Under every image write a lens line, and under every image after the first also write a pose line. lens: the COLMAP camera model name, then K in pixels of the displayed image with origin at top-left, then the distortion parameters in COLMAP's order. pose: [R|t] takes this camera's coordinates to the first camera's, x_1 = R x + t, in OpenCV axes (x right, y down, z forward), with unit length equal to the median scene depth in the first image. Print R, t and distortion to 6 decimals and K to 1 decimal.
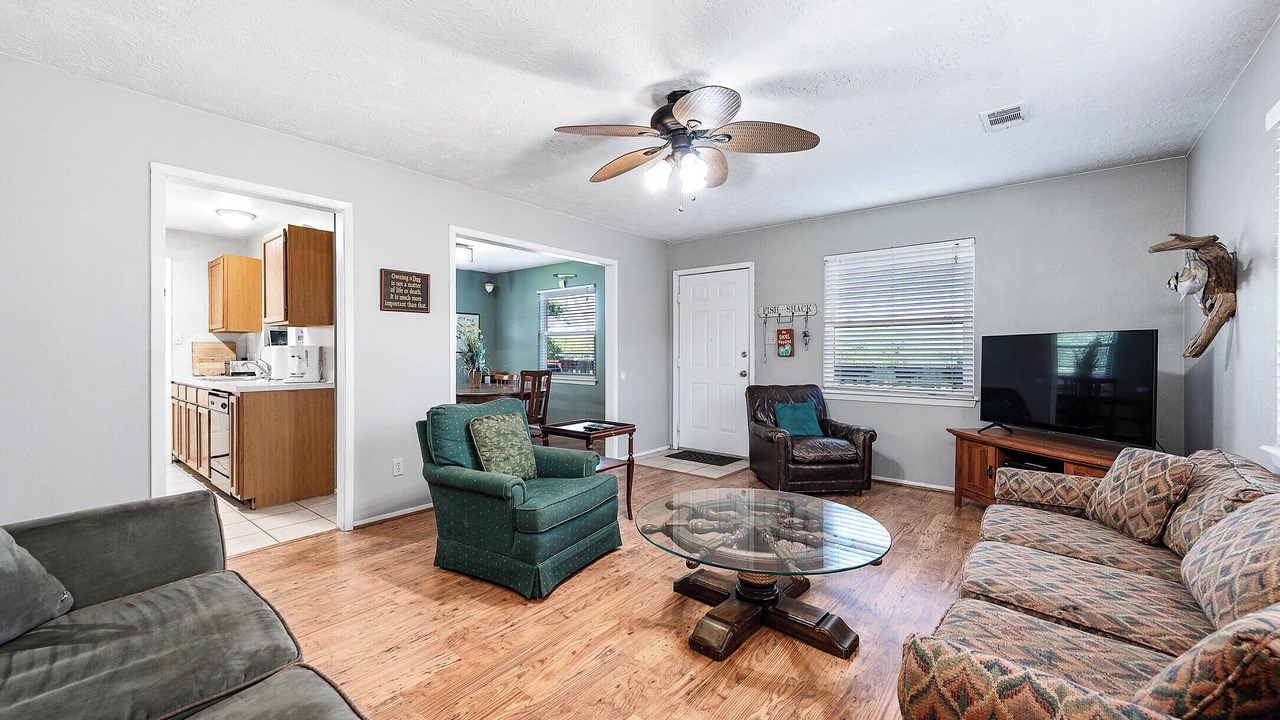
lens RADIAL K [[498.2, 0, 639.8], [0, 498.2, 353.3], [0, 0, 1]] dist [0.000414, 0.000009]
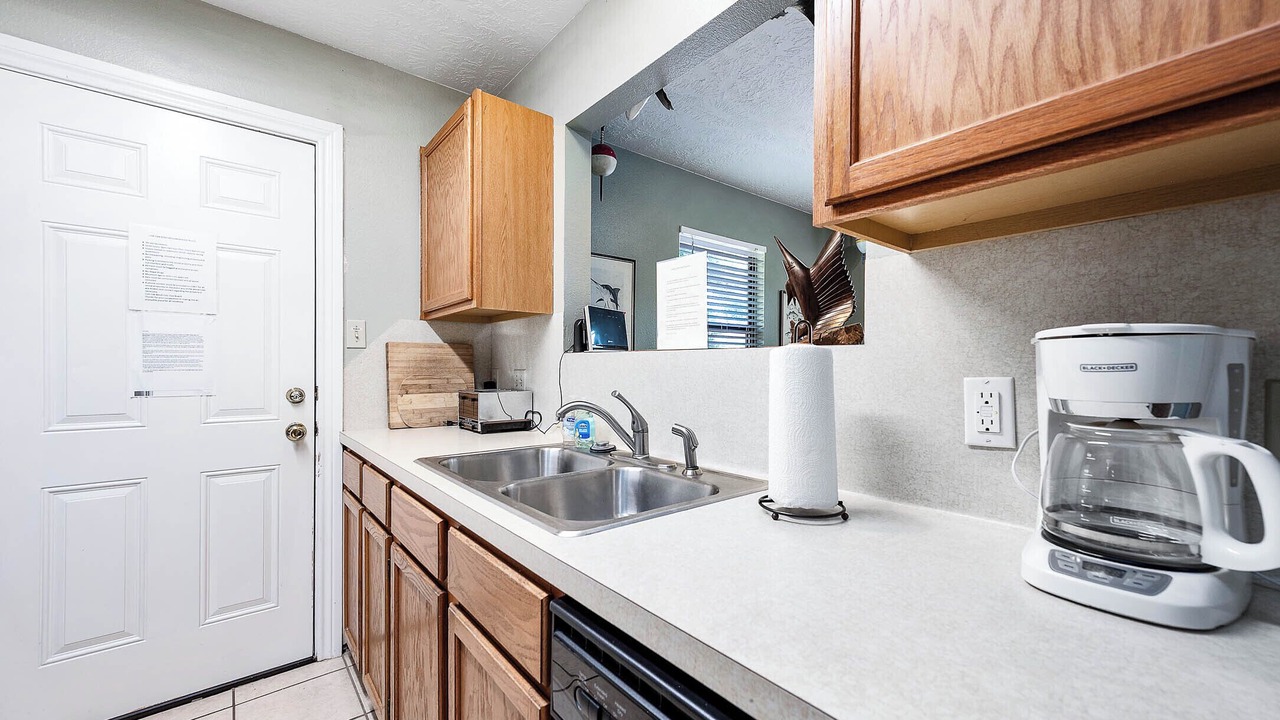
lens RADIAL K [[501.7, 0, 638.1], [0, 501.7, 371.4], [0, 0, 1]] dist [0.012377, 0.000025]
pose [[0.980358, 0.003703, -0.197191, -0.612442], [-0.003163, 0.999990, 0.003053, -0.001752], [0.197200, -0.002369, 0.980360, 0.635483]]
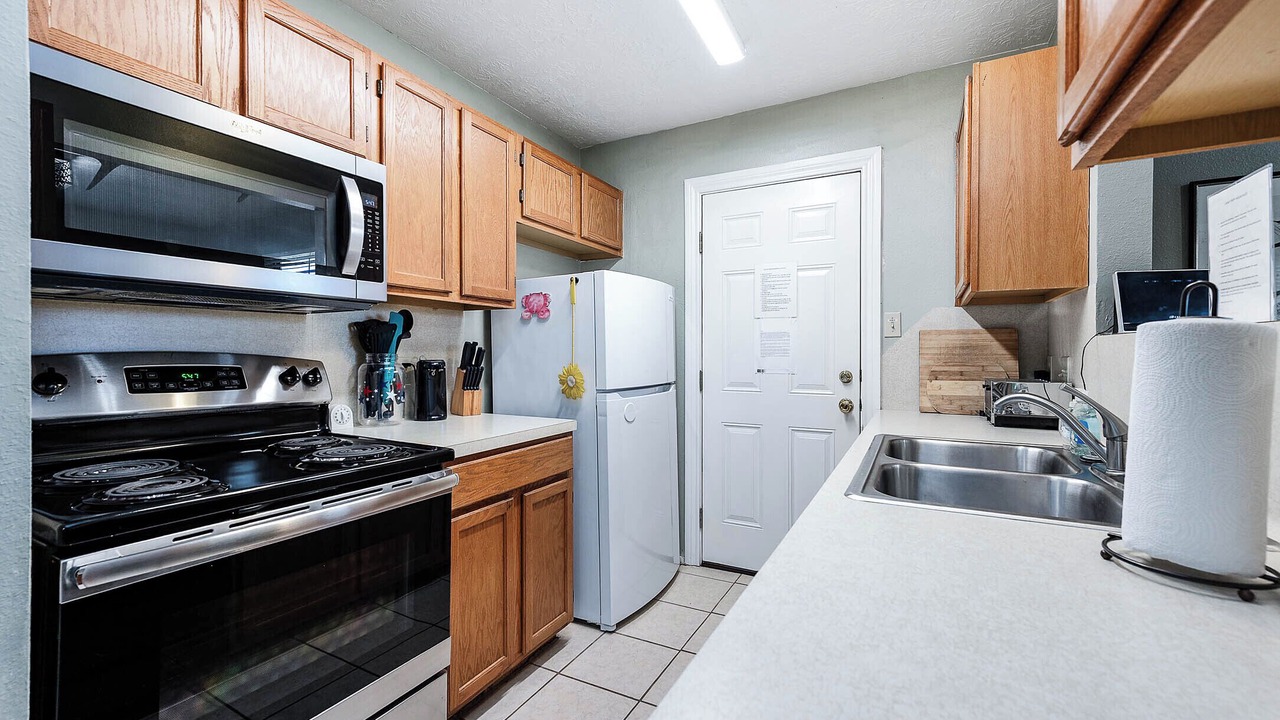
lens RADIAL K [[521.3, 0, 640.0], [0, 521.3, 360.0], [0, 0, 1]] dist [0.000547, 0.000033]
pose [[0.196153, 0.012166, -0.980498, -0.501286], [-0.005581, 0.999921, 0.011291, -0.001849], [0.980557, 0.003257, 0.196205, 0.669091]]
